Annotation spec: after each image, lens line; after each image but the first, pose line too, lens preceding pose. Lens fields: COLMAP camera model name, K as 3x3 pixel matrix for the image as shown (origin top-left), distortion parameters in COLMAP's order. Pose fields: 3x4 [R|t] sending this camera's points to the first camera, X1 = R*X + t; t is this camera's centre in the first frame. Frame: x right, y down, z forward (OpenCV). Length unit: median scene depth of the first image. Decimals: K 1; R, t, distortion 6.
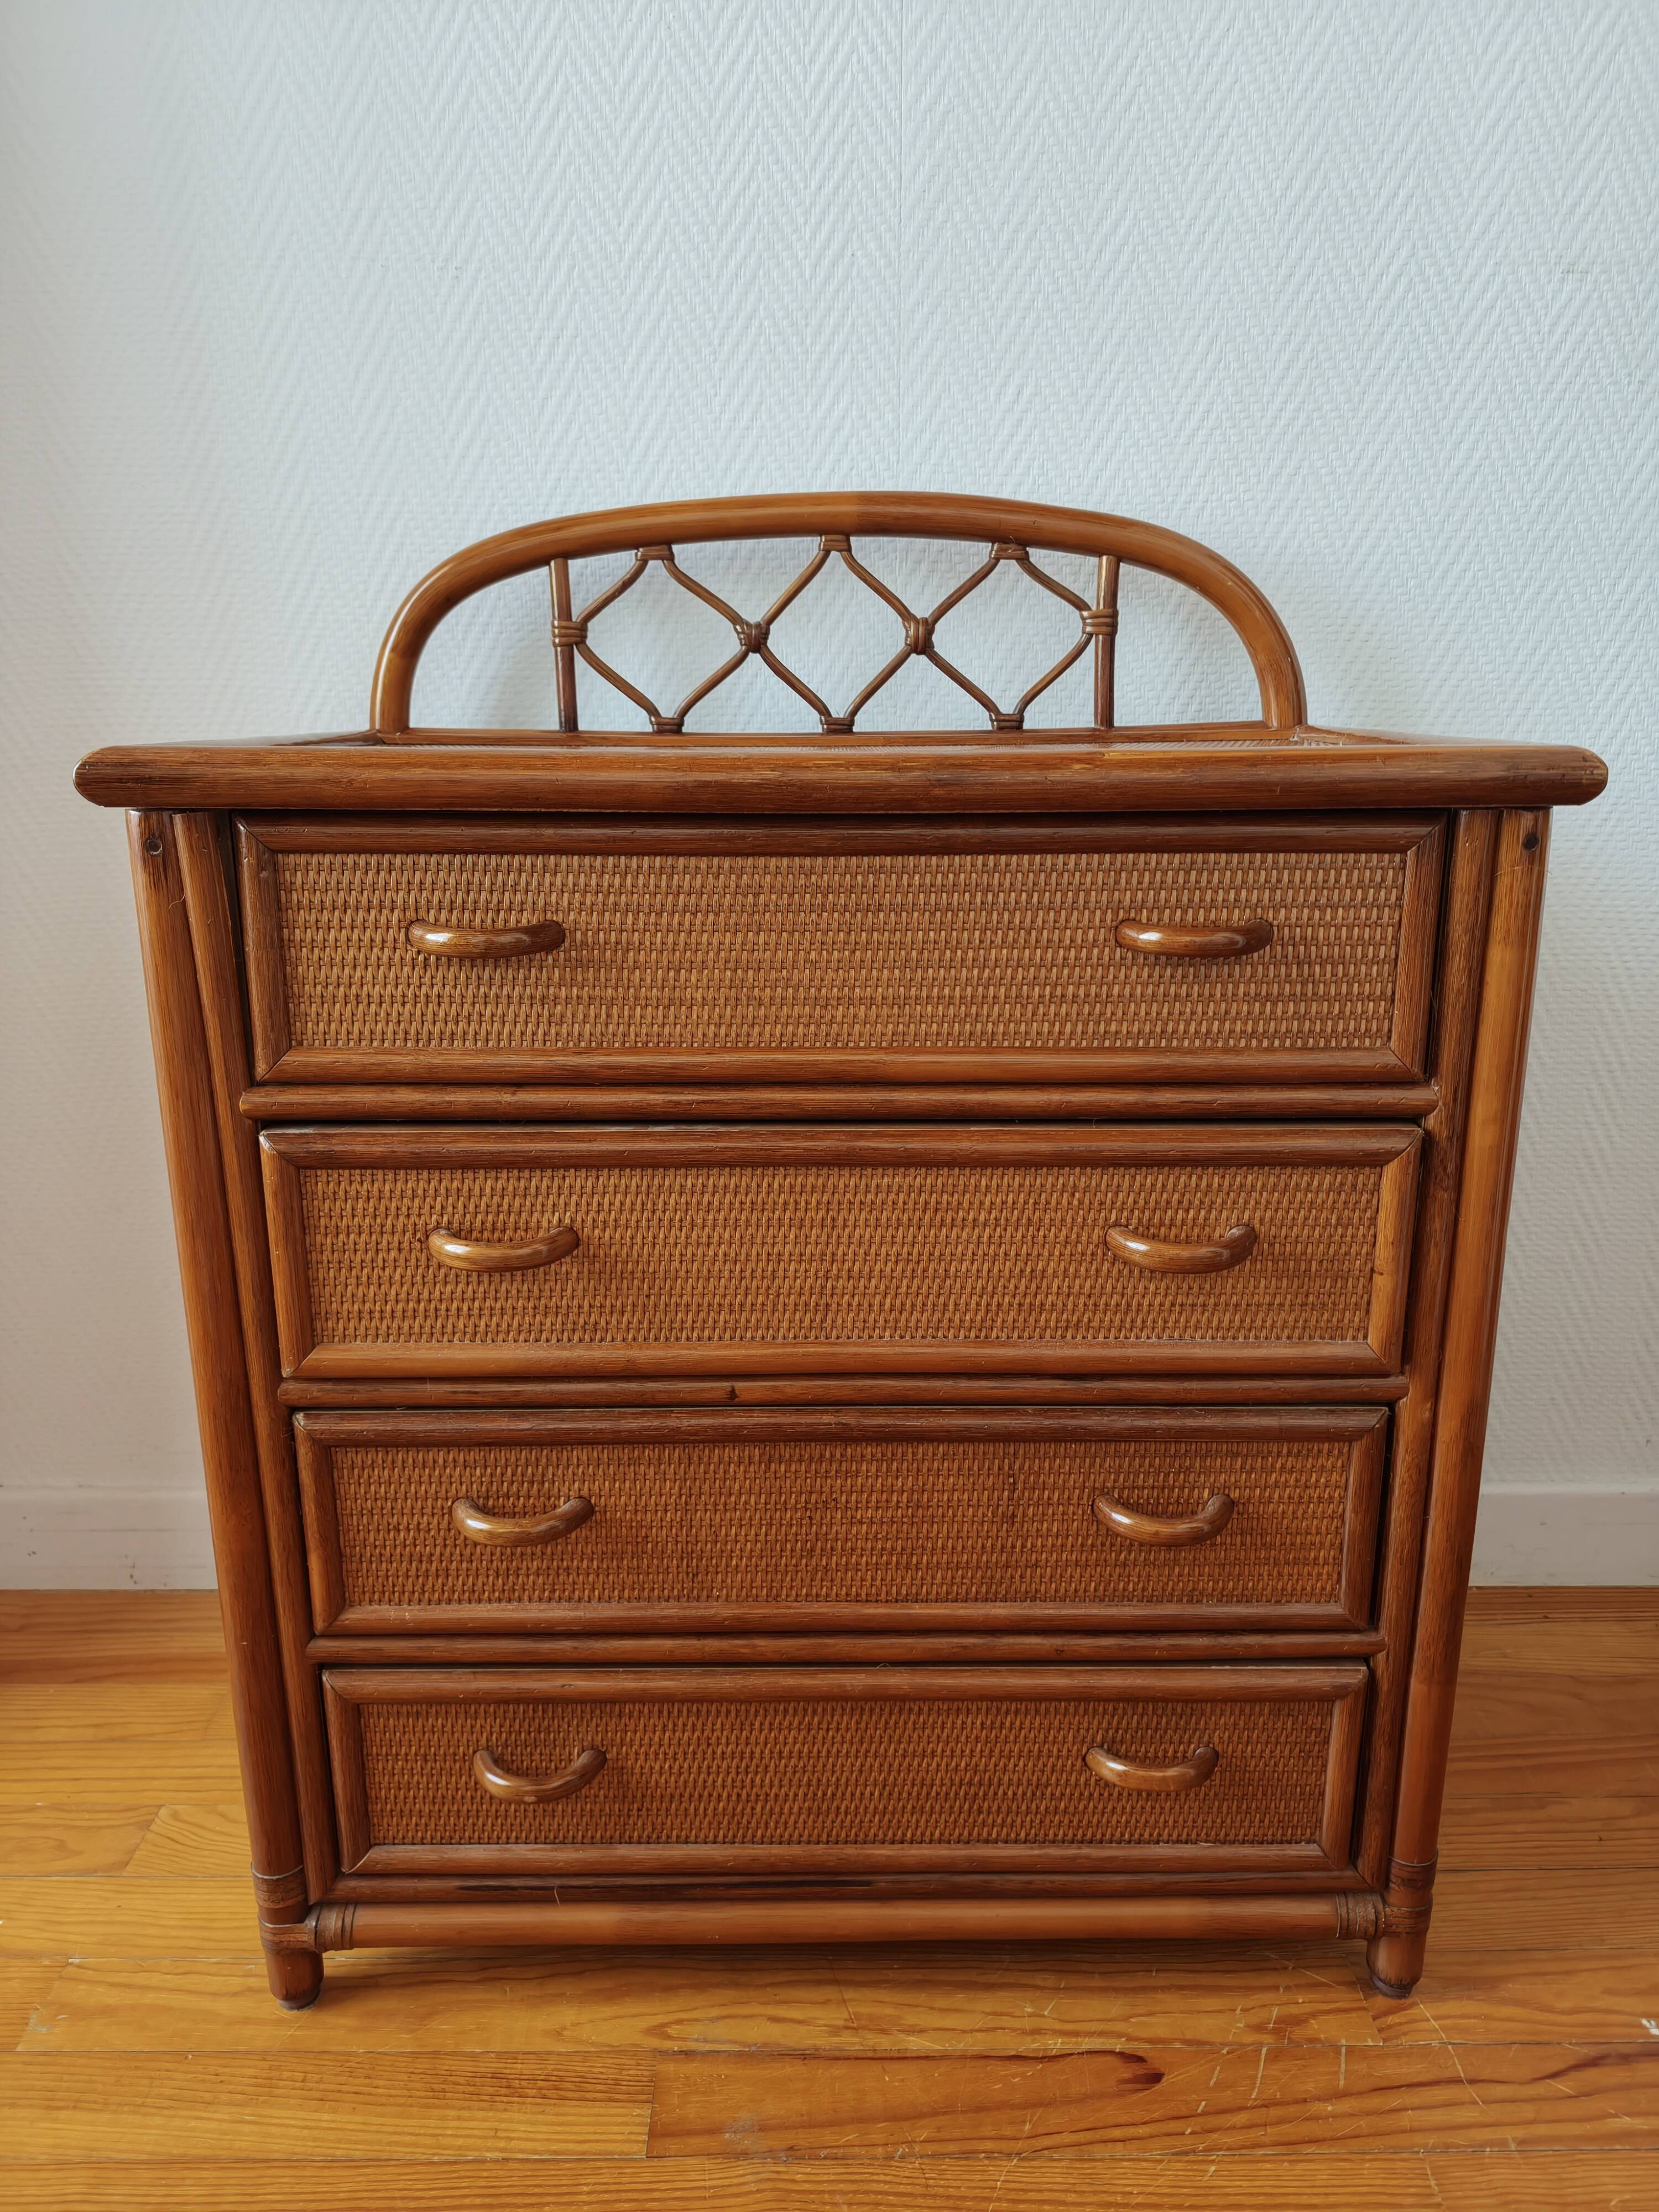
lens RADIAL K [[1532.0, 0, 837.5], [0, 1532.0, 1113.5], [0, 0, 1]] dist [-0.008827, -0.012011]
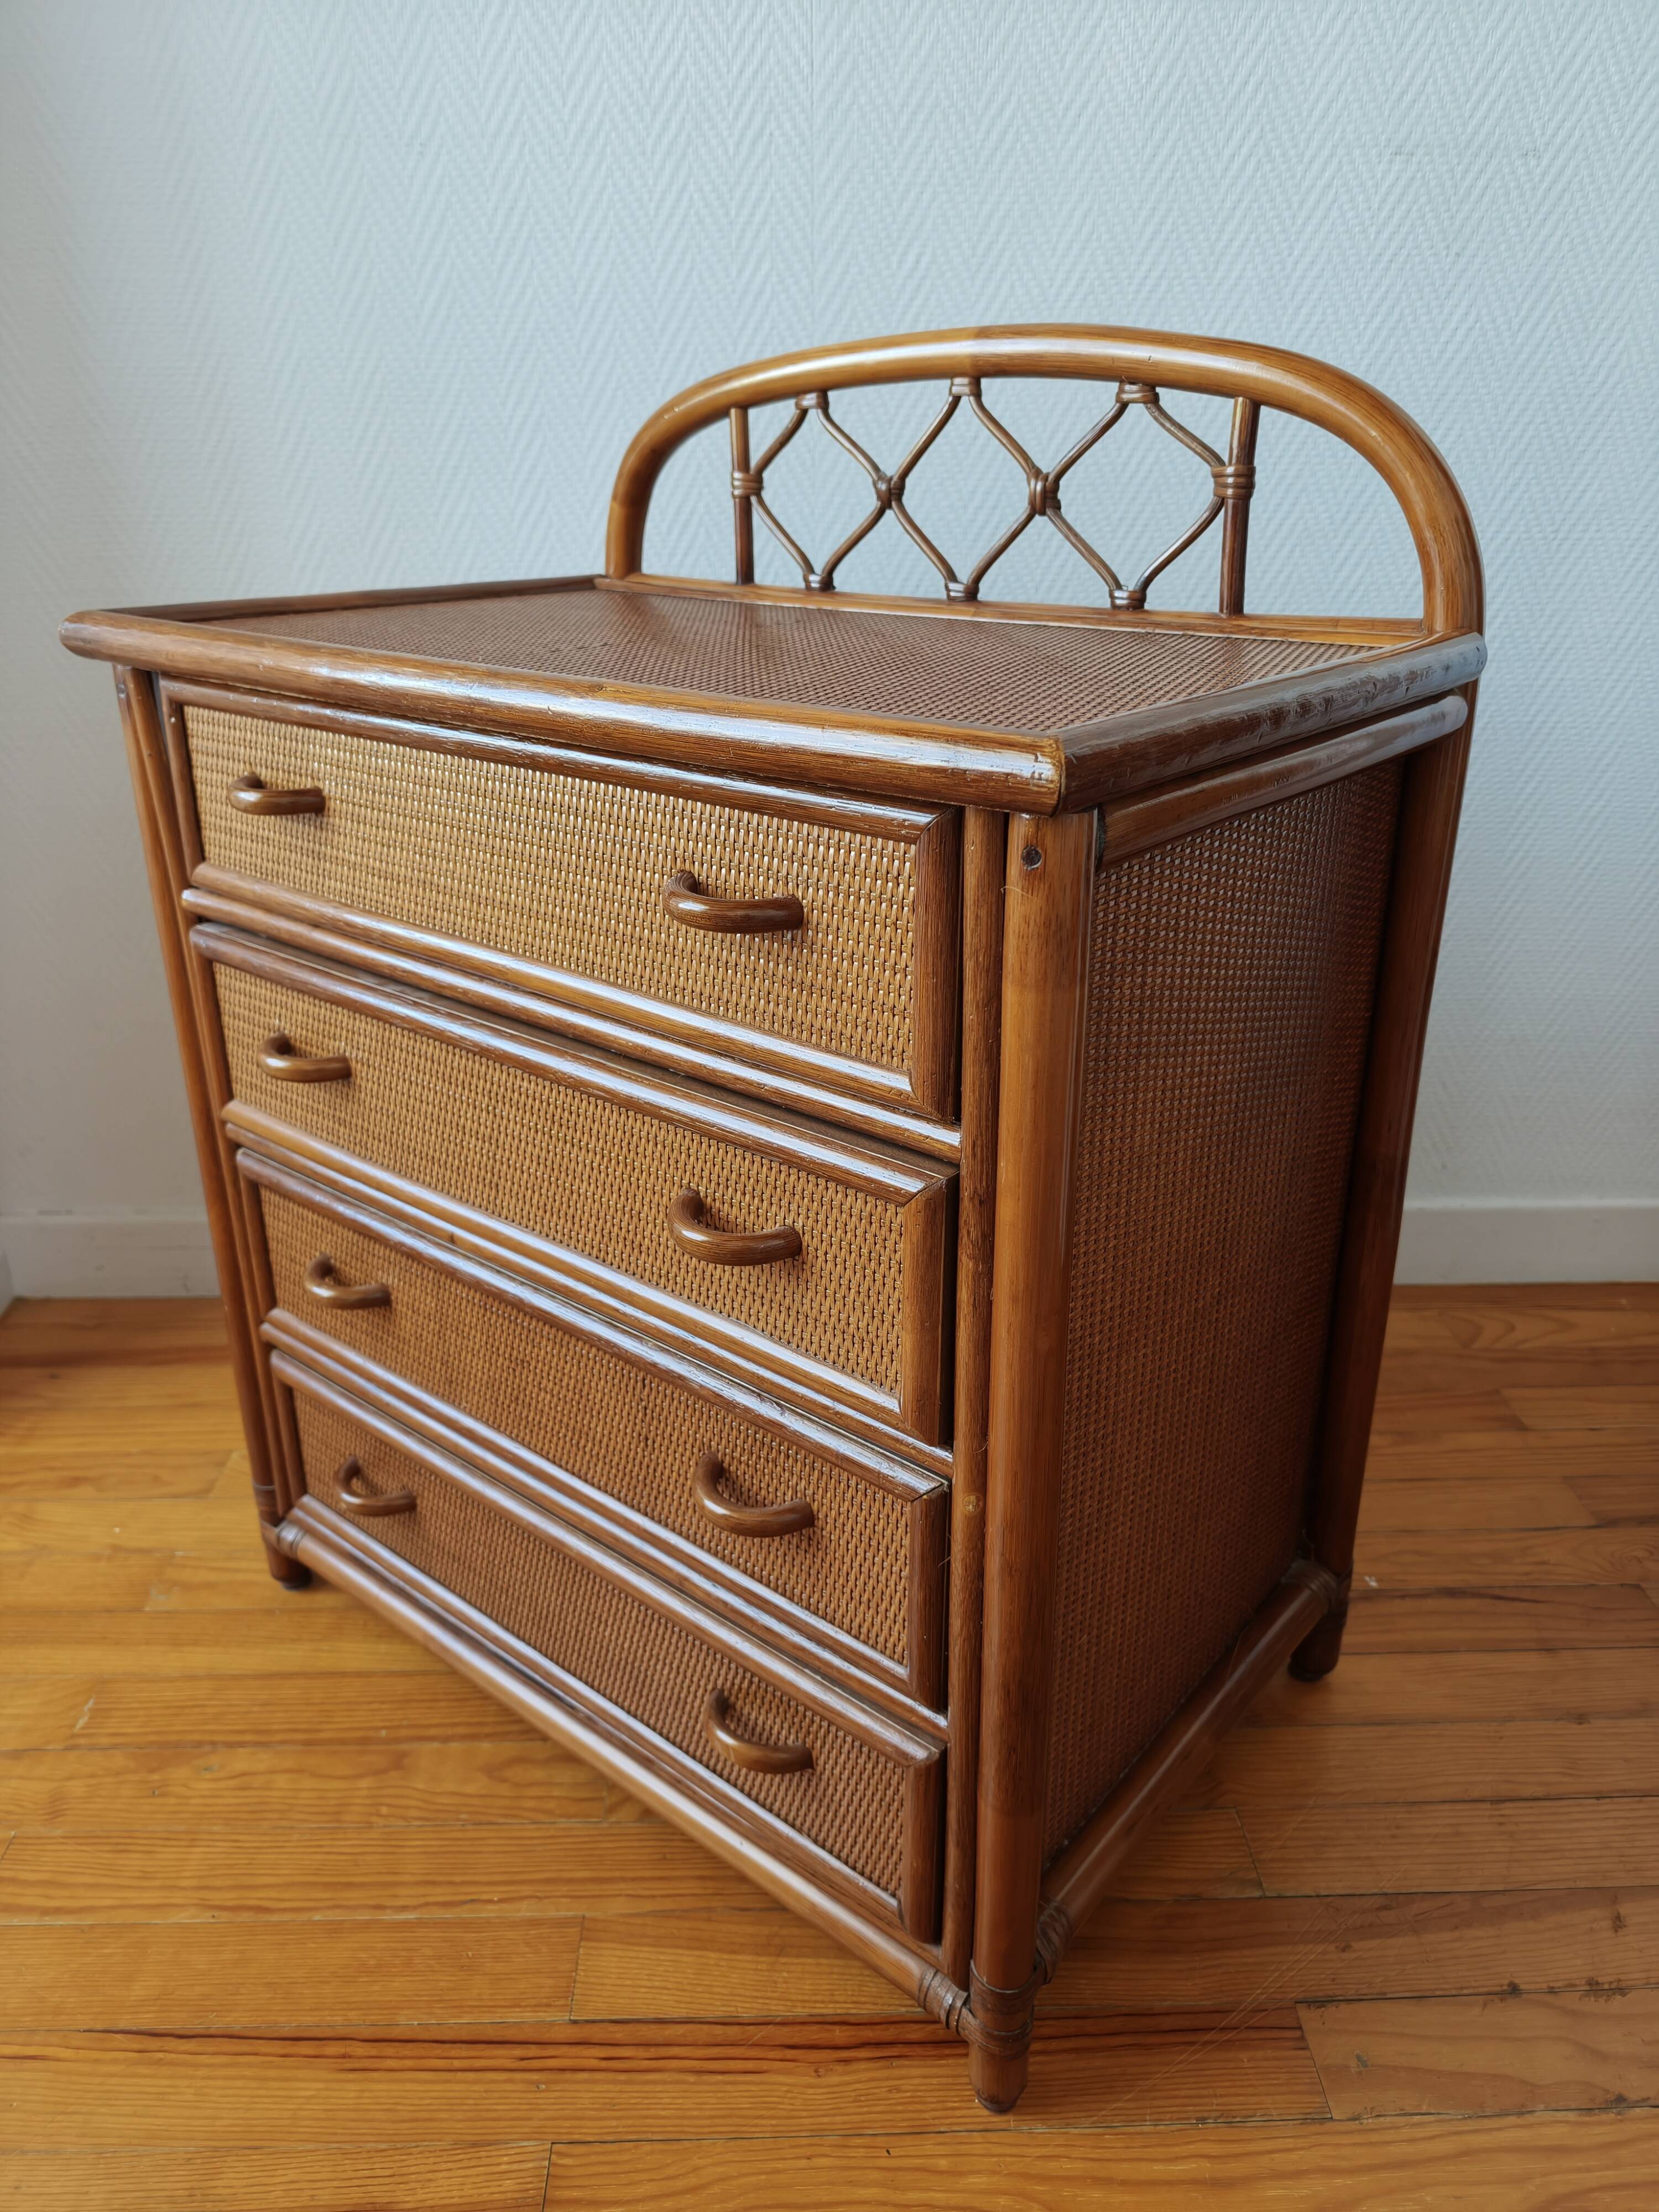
lens RADIAL K [[1532.0, 0, 839.0], [0, 1532.0, 1101.2], [0, 0, 1]] dist [-0.008827, -0.012011]
pose [[0.999746, -0.005623, 0.021806, 0.032141], [0.002593, 0.990631, 0.136544, -0.003787], [-0.022369, -0.136452, 0.990394, -0.225304]]
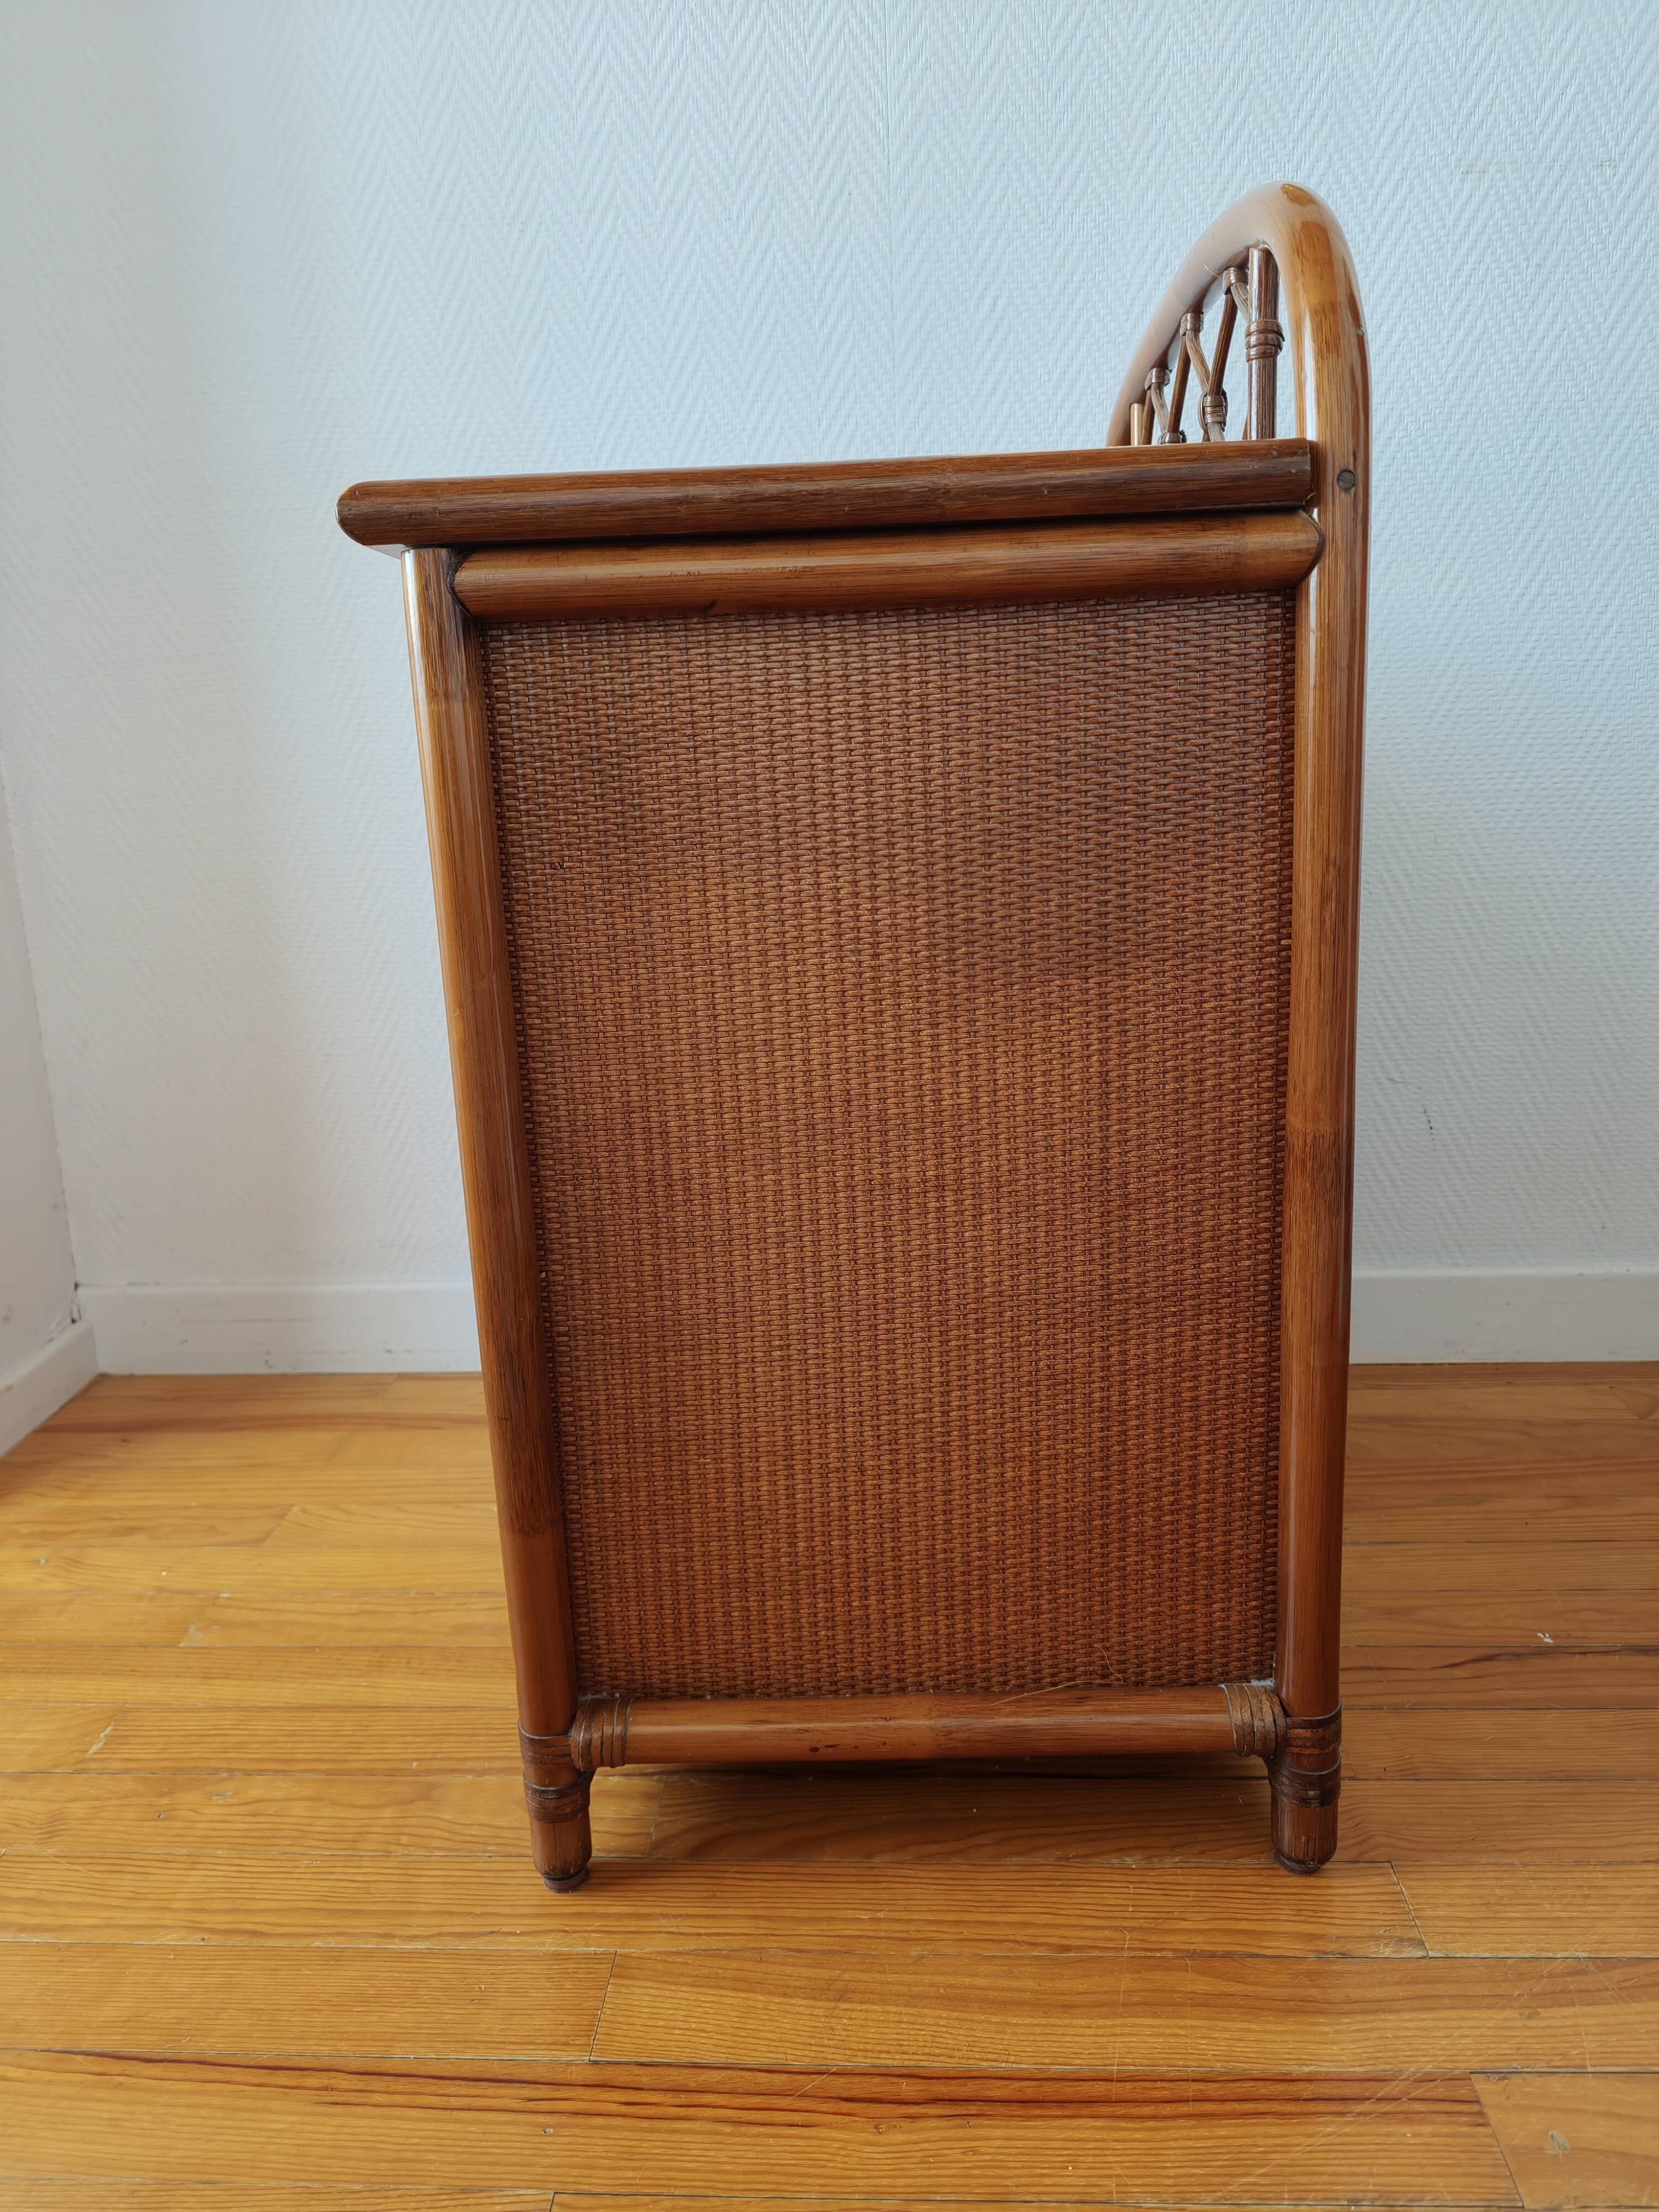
lens RADIAL K [[1532.0, 0, 844.9], [0, 1532.0, 1109.8], [0, 0, 1]] dist [-0.008827, -0.012011]
pose [[0.997674, -0.018424, -0.065624, 0.071395], [0.017084, 0.999635, -0.020929, 0.176807], [0.065985, 0.019759, 0.997625, -0.172578]]
